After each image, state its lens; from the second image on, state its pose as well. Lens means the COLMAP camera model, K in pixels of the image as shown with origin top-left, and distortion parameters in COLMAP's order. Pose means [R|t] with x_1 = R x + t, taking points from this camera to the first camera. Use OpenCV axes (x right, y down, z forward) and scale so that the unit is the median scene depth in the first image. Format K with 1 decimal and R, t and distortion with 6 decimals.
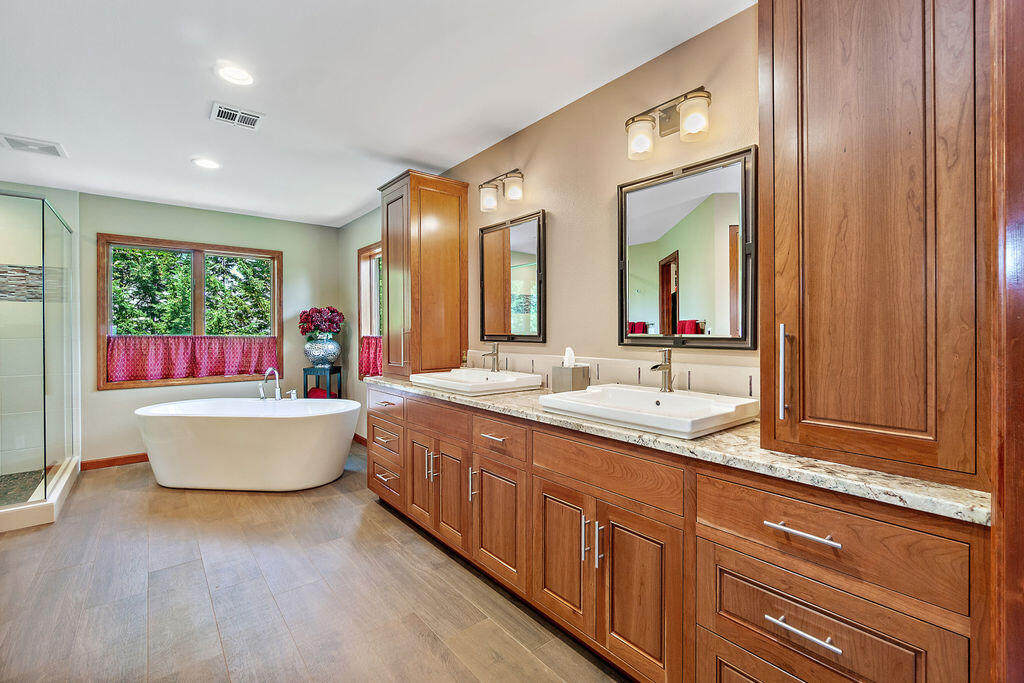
lens RADIAL K [[443.8, 0, 503.4], [0, 443.8, 328.4], [0, 0, 1]] dist [-0.002990, -0.000239]
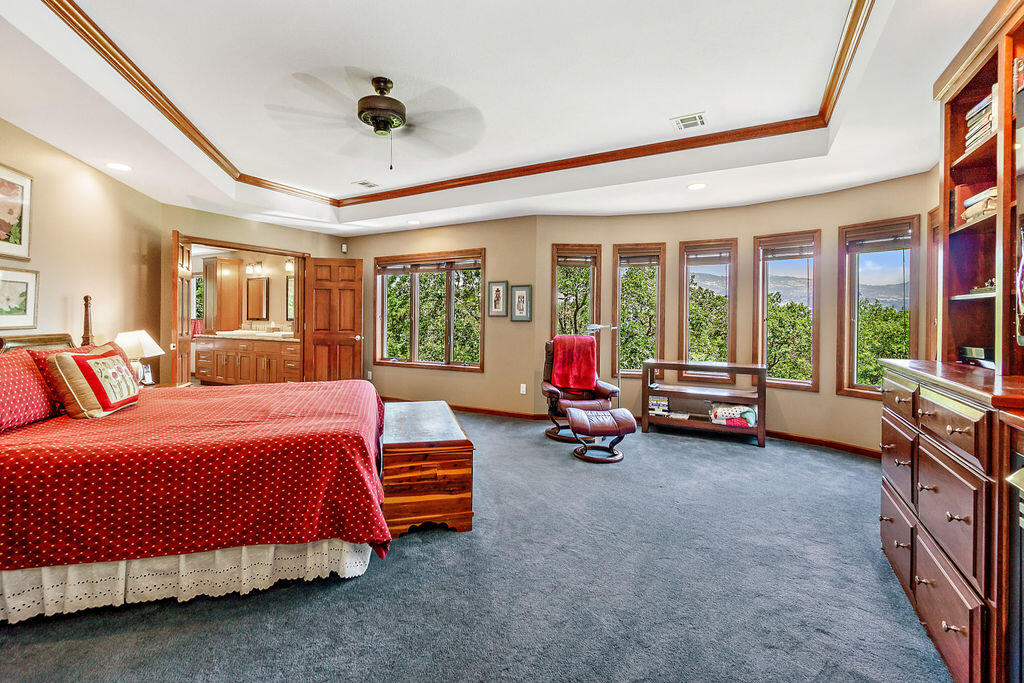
lens RADIAL K [[442.7, 0, 506.8], [0, 442.7, 312.2], [0, 0, 1]] dist [-0.000579, -0.000033]
pose [[0.924828, 0.006938, 0.380322, 0.451332], [-0.005670, 0.999974, -0.004454, -0.021714], [-0.380343, 0.001963, 0.924843, -2.431901]]
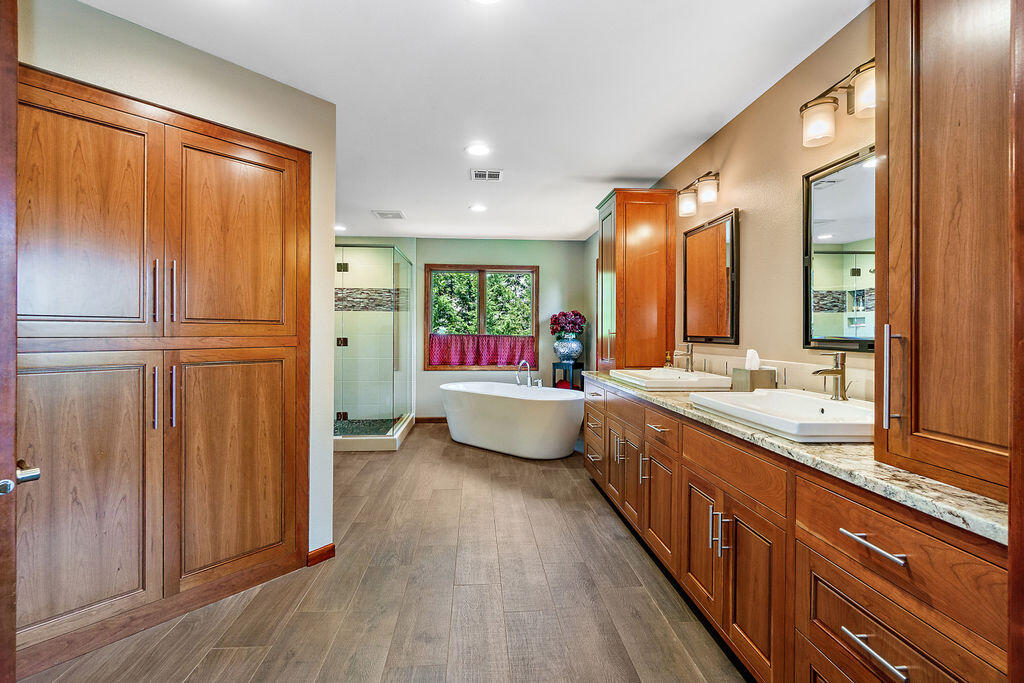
lens RADIAL K [[443.8, 0, 503.4], [0, 443.8, 328.4], [0, 0, 1]] dist [-0.002990, -0.000239]
pose [[0.817828, 0.004266, -0.575447, 0.233486], [-0.007008, 0.999972, -0.002548, 0.002821], [0.575421, 0.006116, 0.817835, -0.093500]]
